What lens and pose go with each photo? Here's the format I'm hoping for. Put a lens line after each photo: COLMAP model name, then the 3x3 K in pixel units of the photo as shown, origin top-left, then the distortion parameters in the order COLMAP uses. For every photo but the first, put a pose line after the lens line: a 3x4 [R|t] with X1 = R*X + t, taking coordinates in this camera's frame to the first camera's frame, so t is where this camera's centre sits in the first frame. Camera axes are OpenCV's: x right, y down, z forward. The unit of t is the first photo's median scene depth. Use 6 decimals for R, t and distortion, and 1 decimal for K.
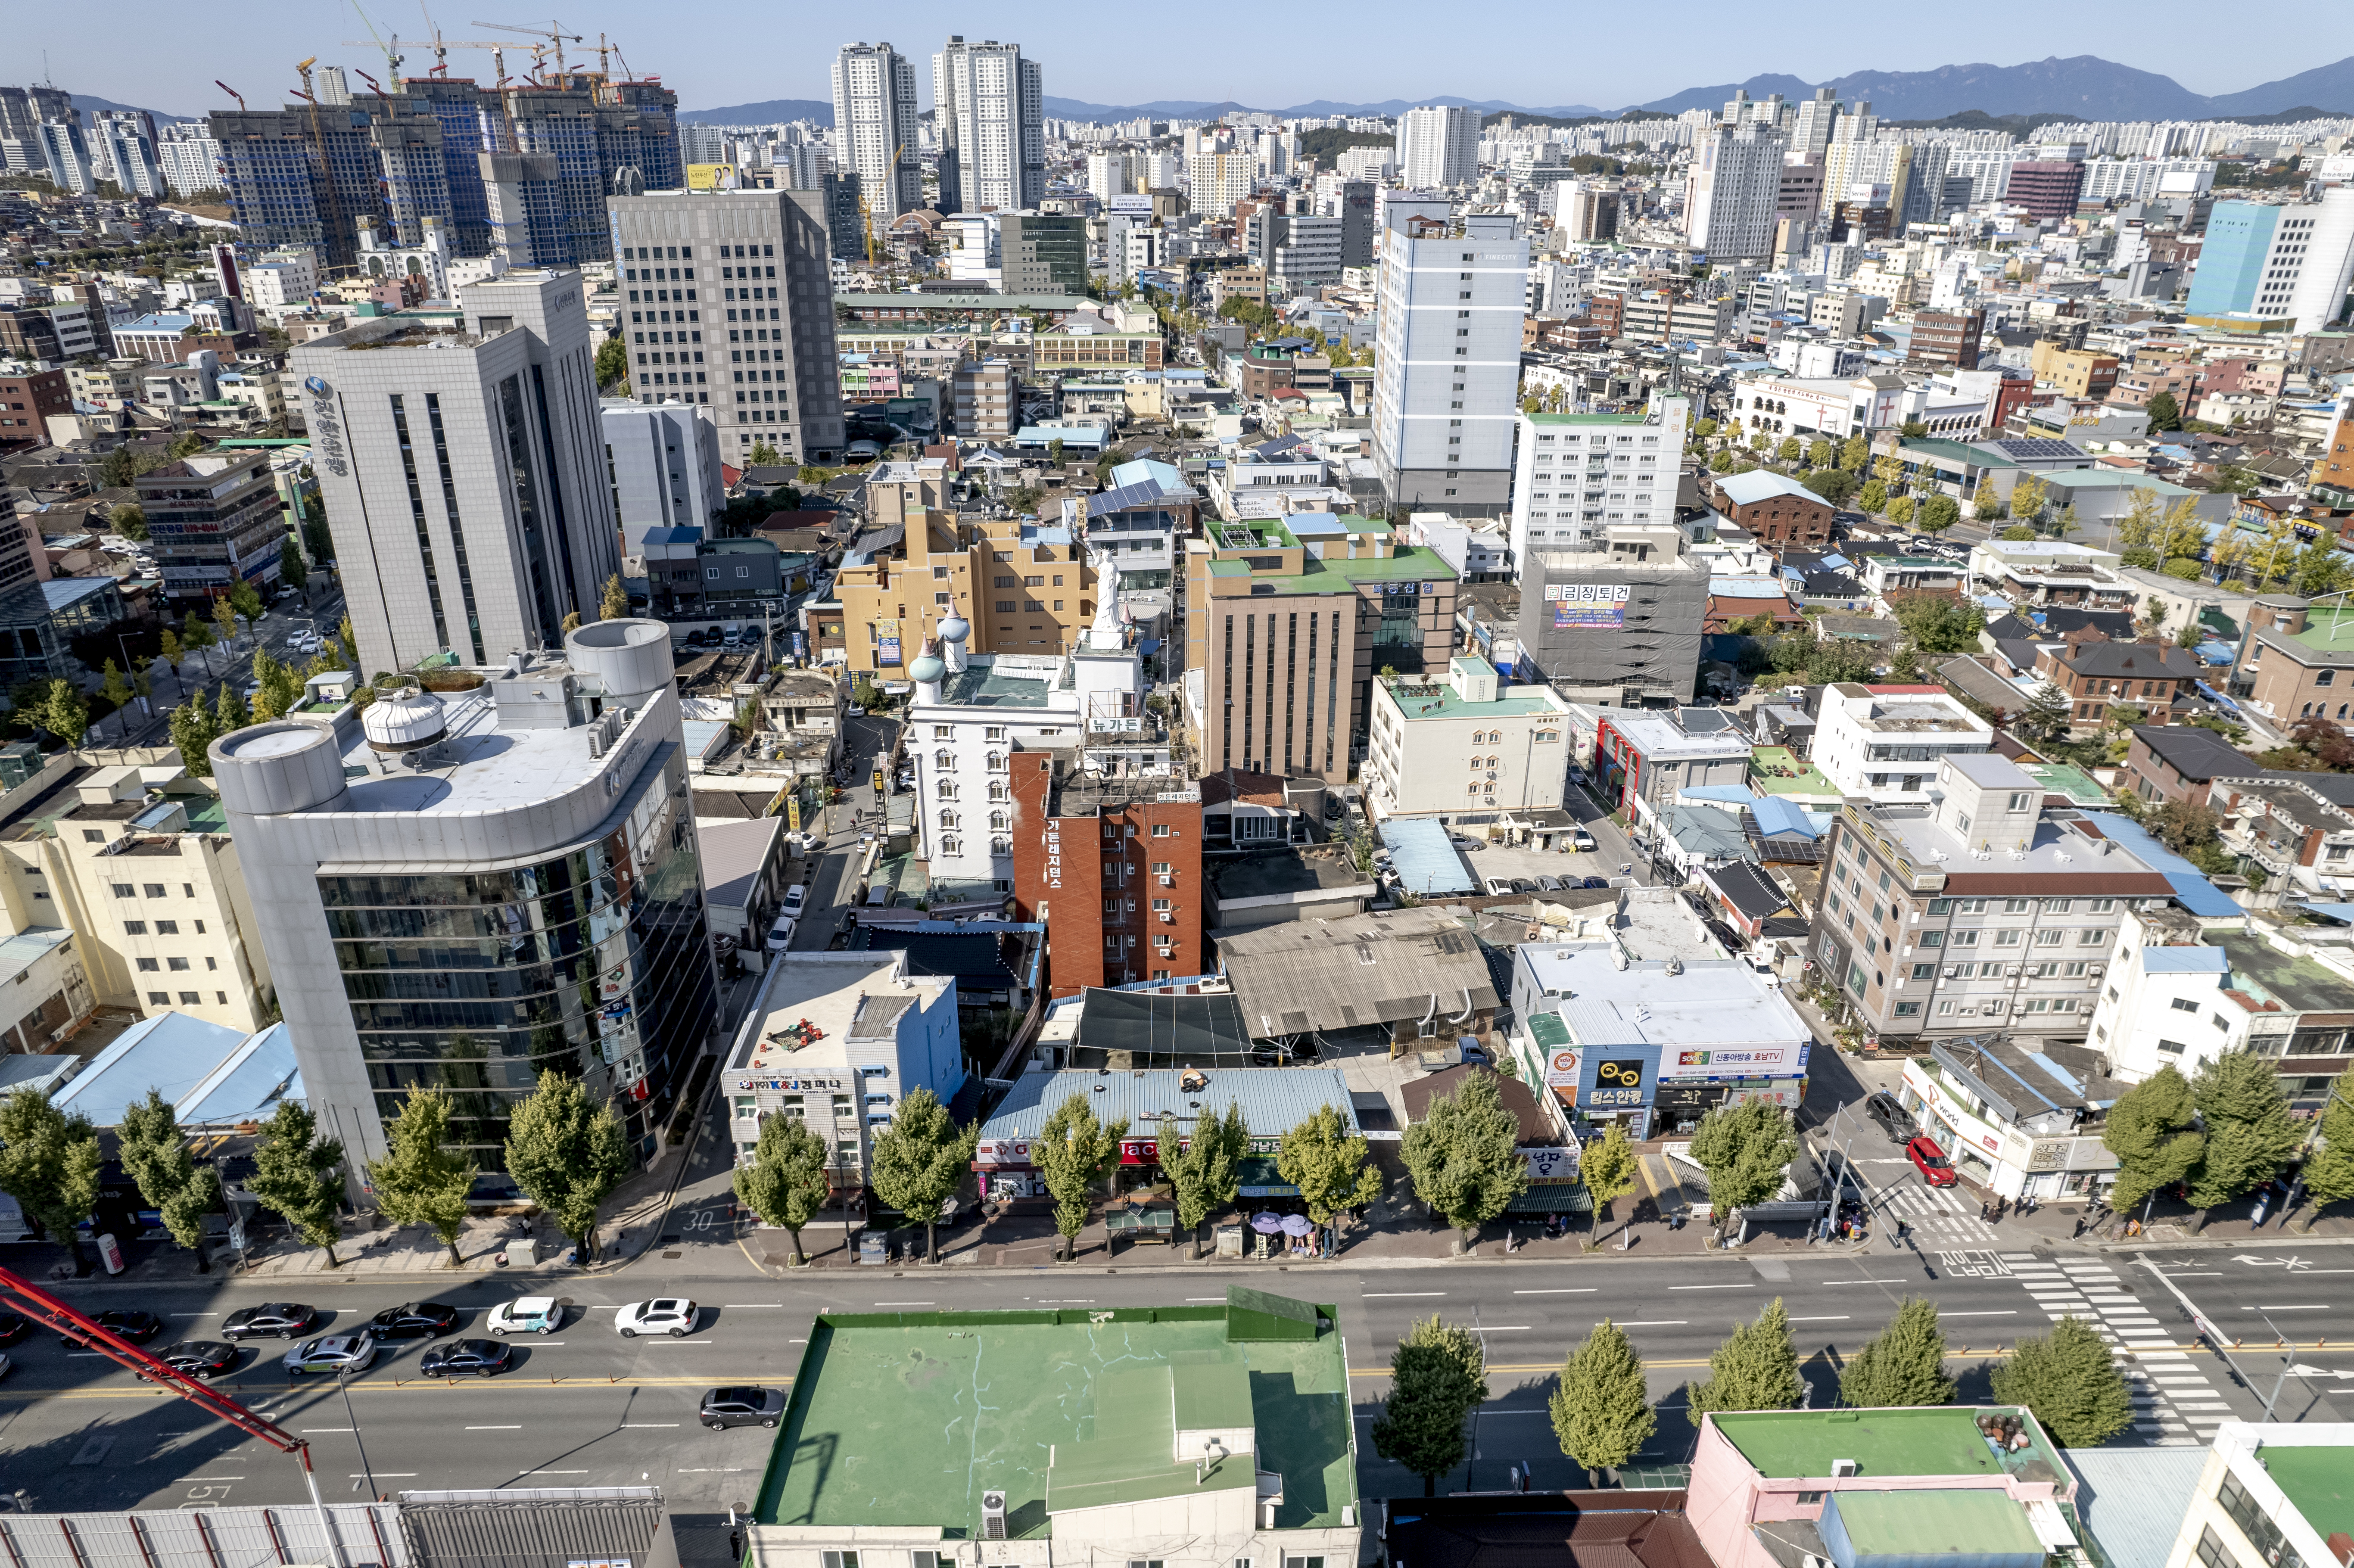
lens RADIAL K [[1508.2, 0, 1164.6], [0, 1508.2, 790.2], [0, 0, 1]] dist [-0.035809, 0.004526]
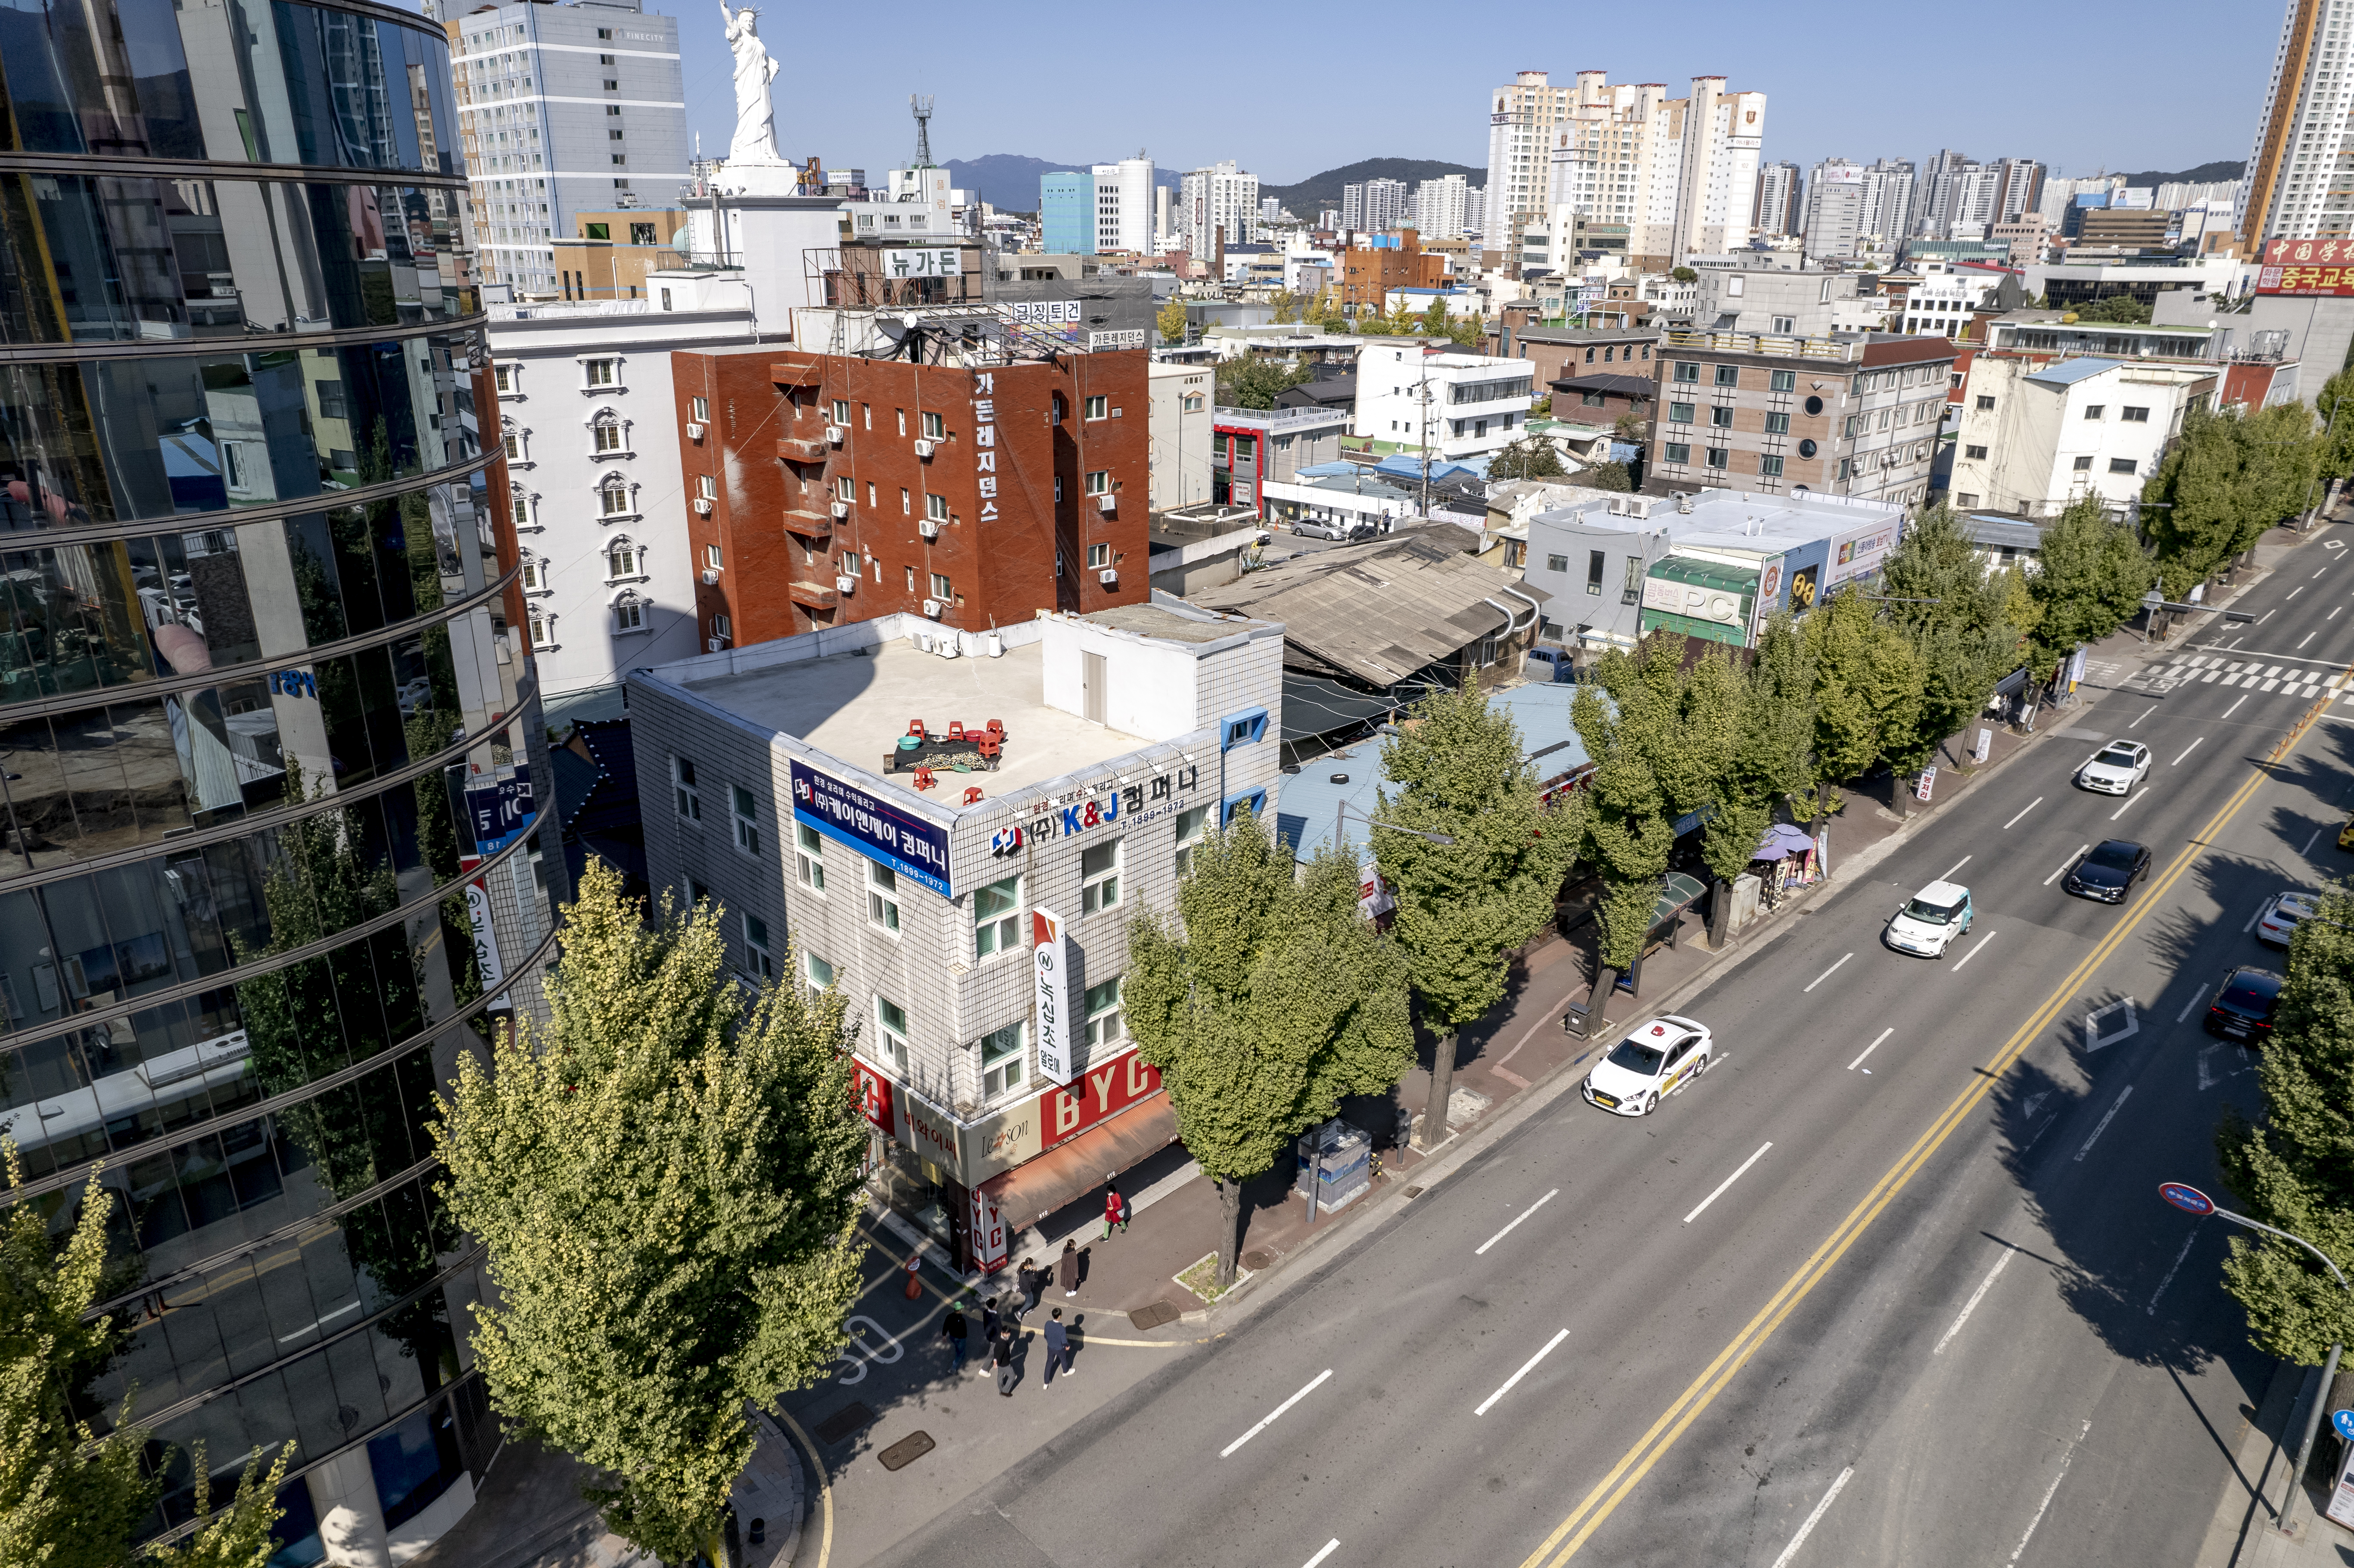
lens RADIAL K [[1508.2, 0, 1165.6], [0, 1508.2, 790.7], [0, 0, 1]] dist [-0.035809, 0.004526]
pose [[0.726482, -0.242225, 0.643079, -0.373851], [0.277513, 0.959526, 0.047914, 0.142161], [-0.628657, 0.143655, 0.764299, 0.567977]]
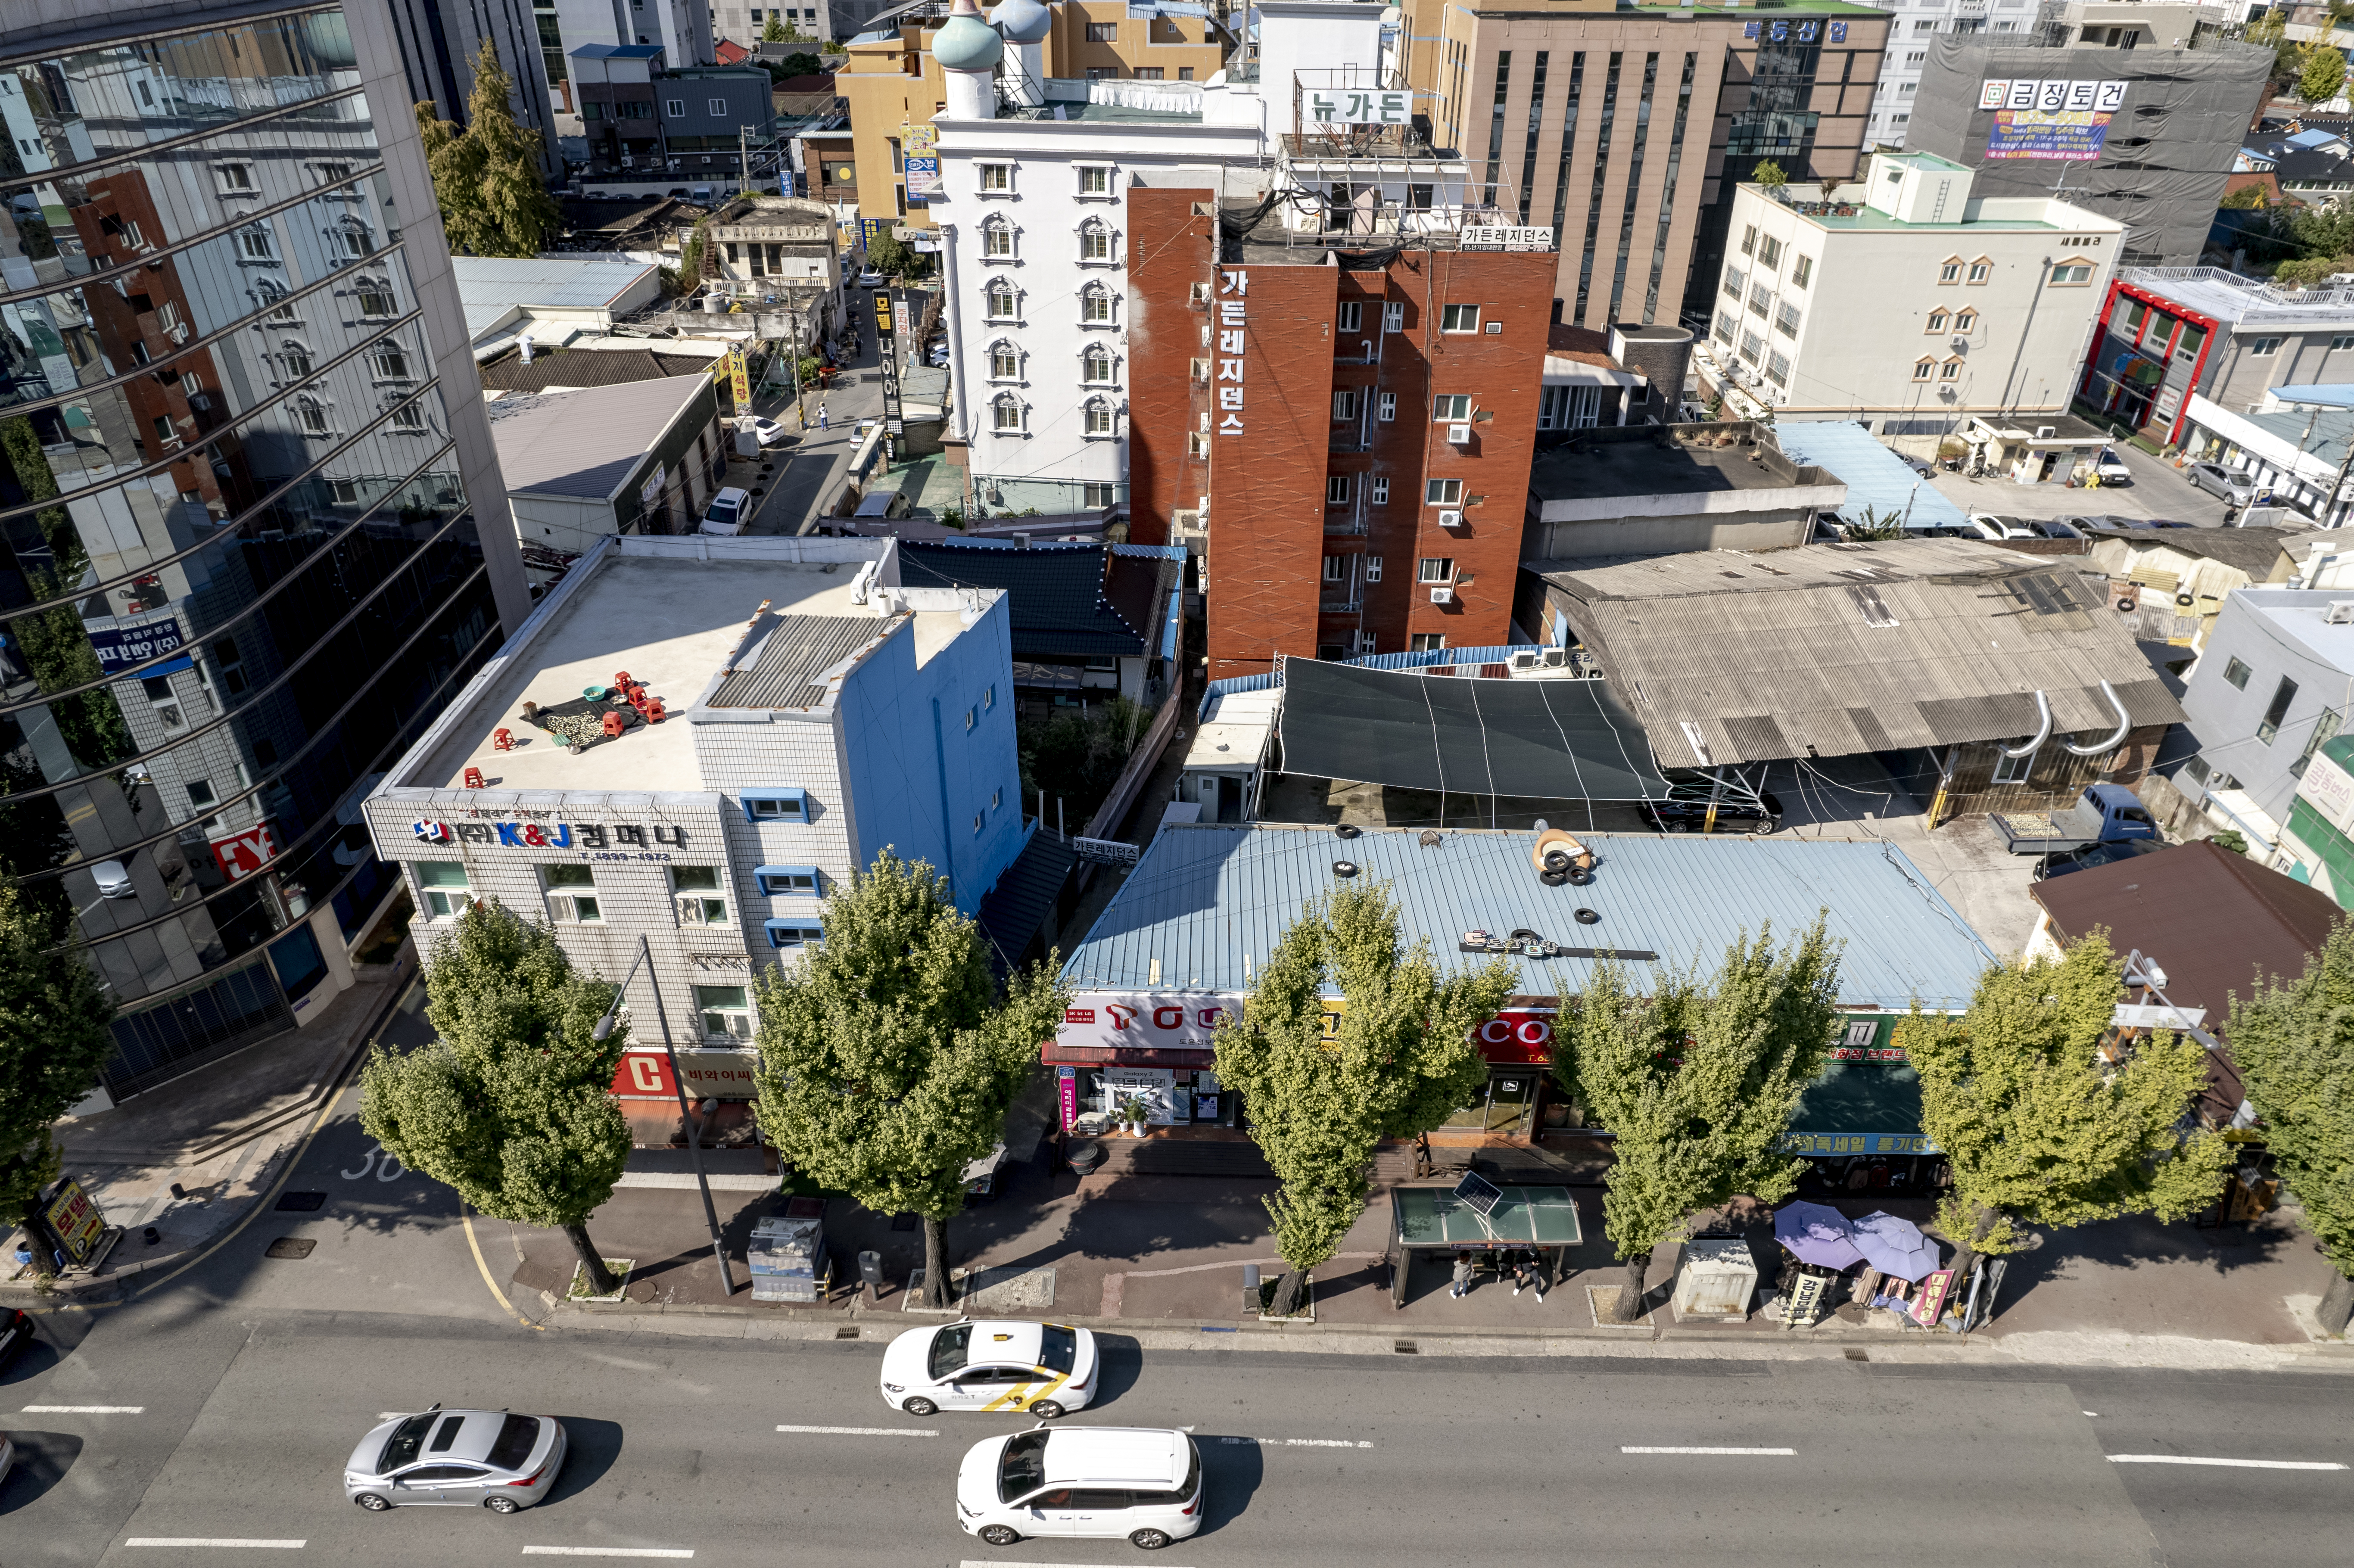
lens RADIAL K [[1508.2, 0, 1170.4], [0, 1508.2, 787.2], [0, 0, 1]] dist [-0.035809, 0.004526]
pose [[0.998754, 0.031764, -0.038489, -0.067997], [-0.025759, 0.988721, 0.147535, 0.101299], [0.042742, -0.146359, 0.988308, 0.517244]]
